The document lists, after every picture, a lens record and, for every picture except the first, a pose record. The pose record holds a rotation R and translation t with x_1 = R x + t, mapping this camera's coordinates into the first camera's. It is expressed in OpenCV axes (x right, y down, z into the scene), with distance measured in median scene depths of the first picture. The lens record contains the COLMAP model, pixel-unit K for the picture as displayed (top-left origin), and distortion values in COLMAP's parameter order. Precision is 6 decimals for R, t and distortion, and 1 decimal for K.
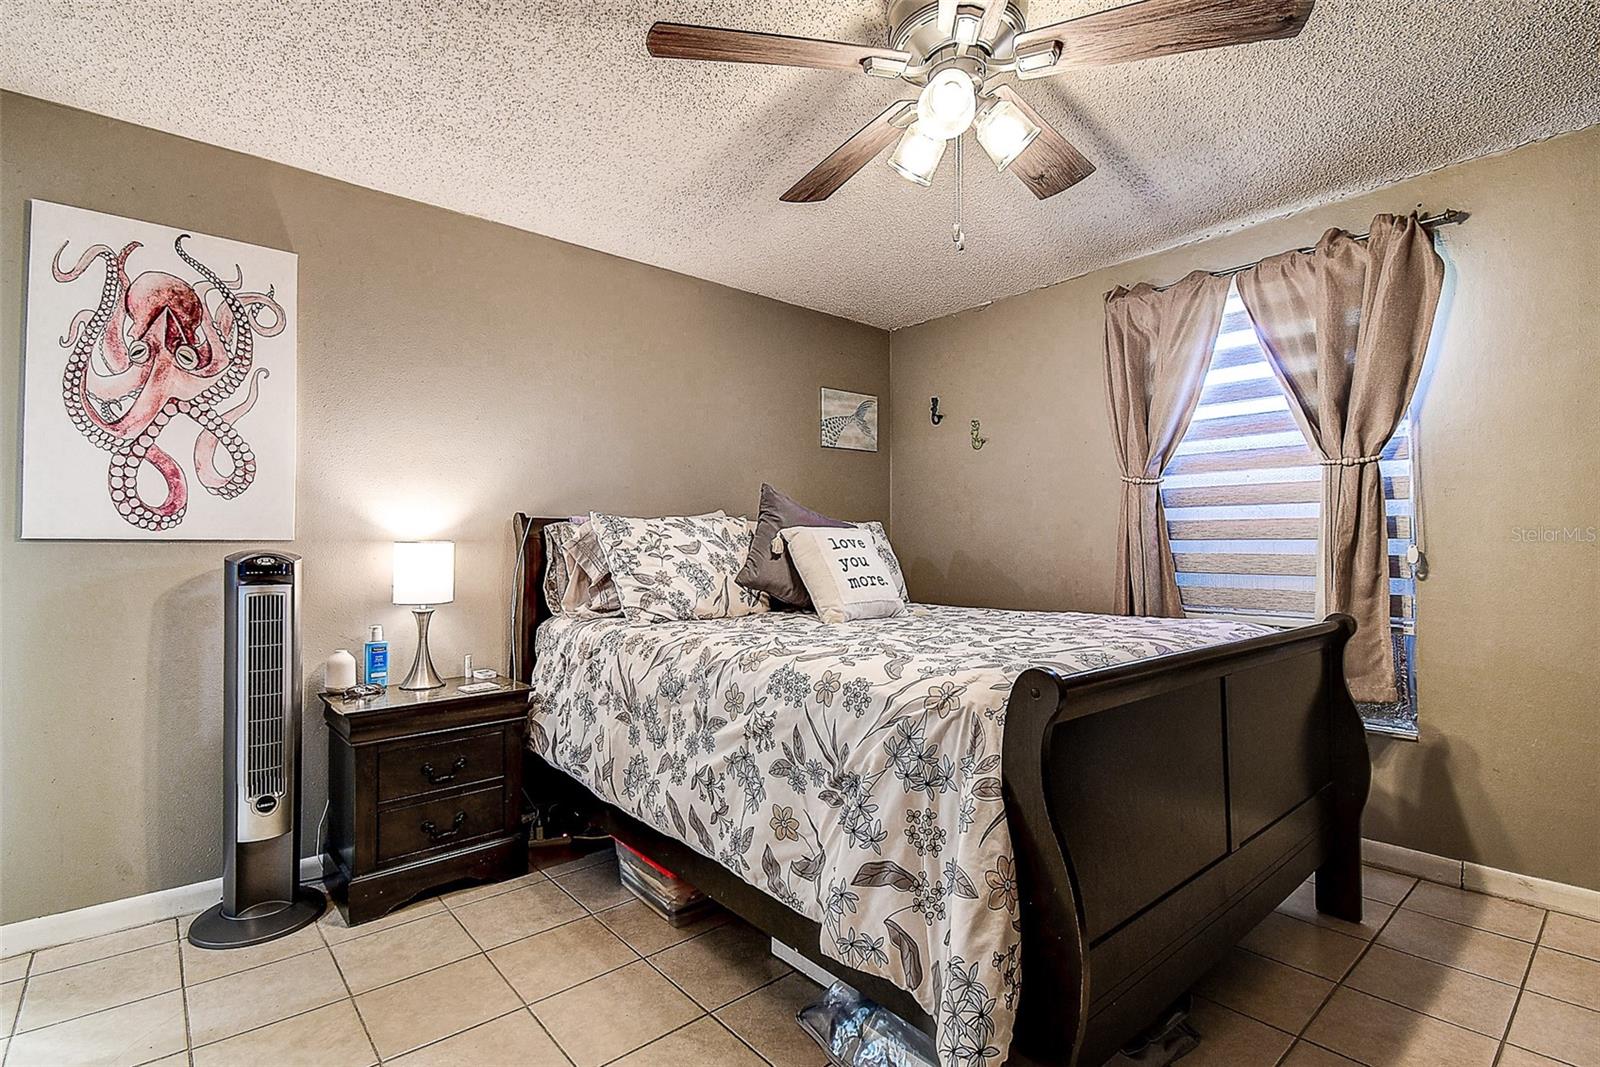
lens RADIAL K [[744.2, 0, 805.2], [0, 744.2, 532.6], [0, 0, 1]] dist [0.014497, -0.018539]
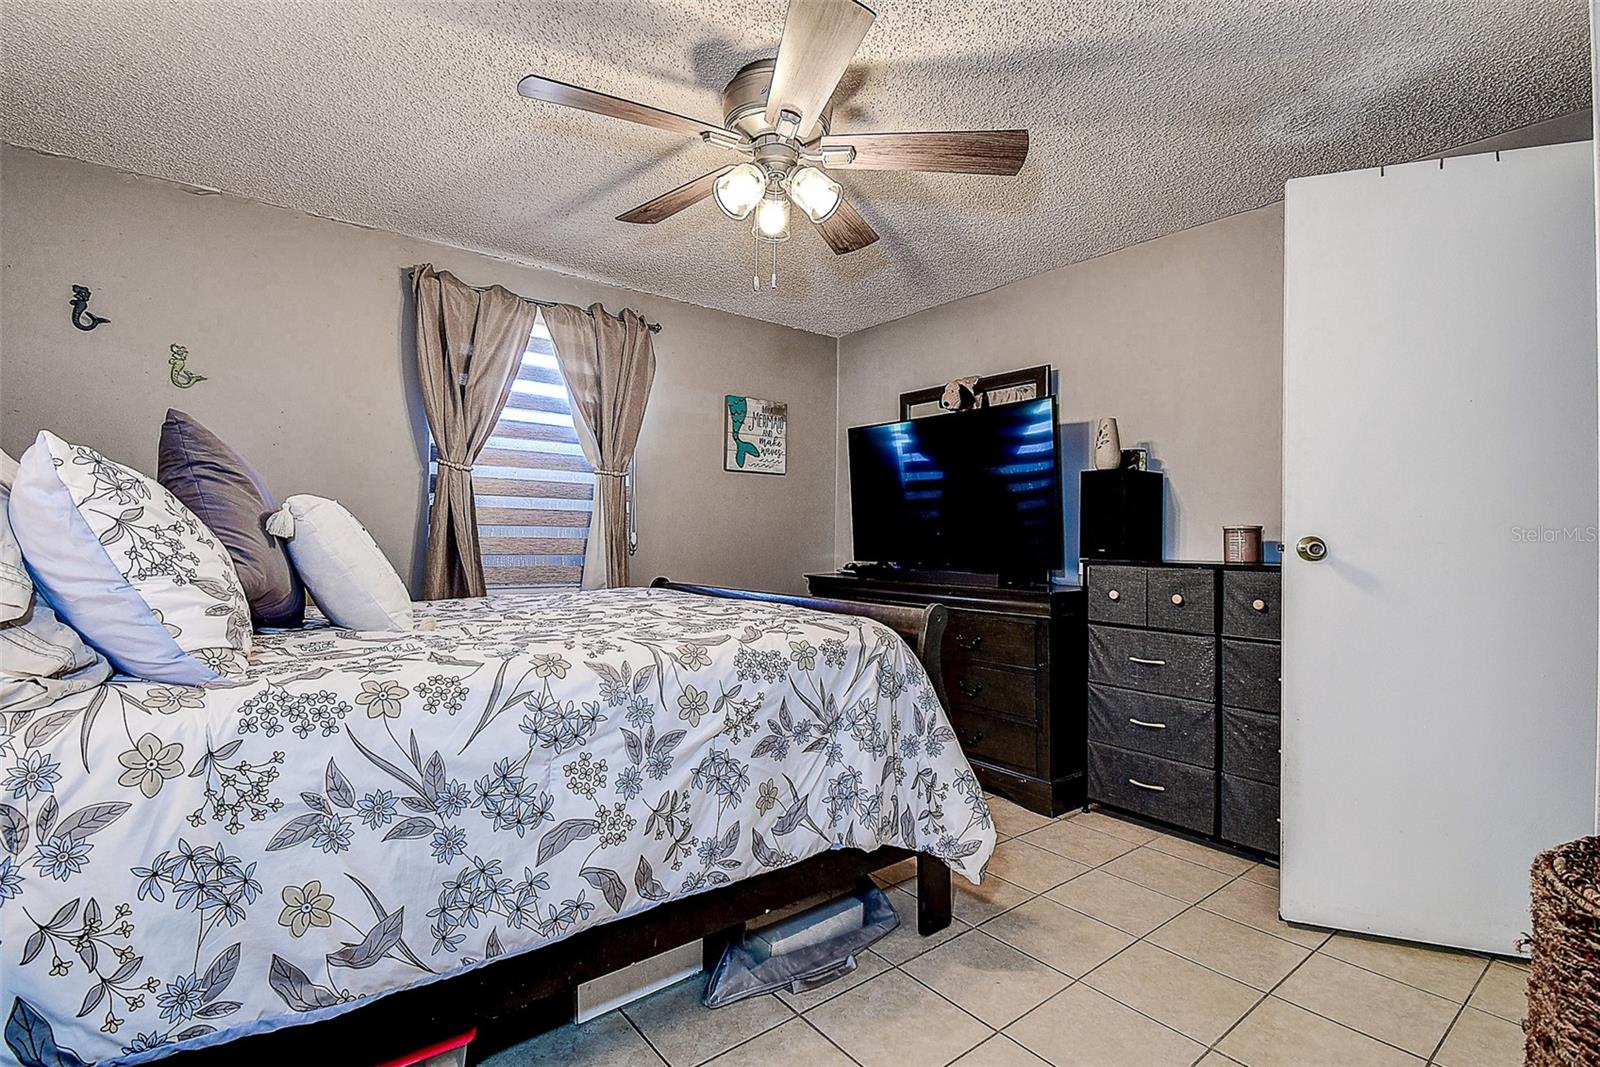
lens RADIAL K [[744.2, 0, 805.2], [0, 744.2, 532.6], [0, 0, 1]] dist [0.014497, -0.018539]
pose [[0.029481, 0.008184, 0.999532, -0.902922], [-0.032258, 0.999453, -0.007232, 0.021359], [-0.999045, -0.032030, 0.029729, 0.779241]]
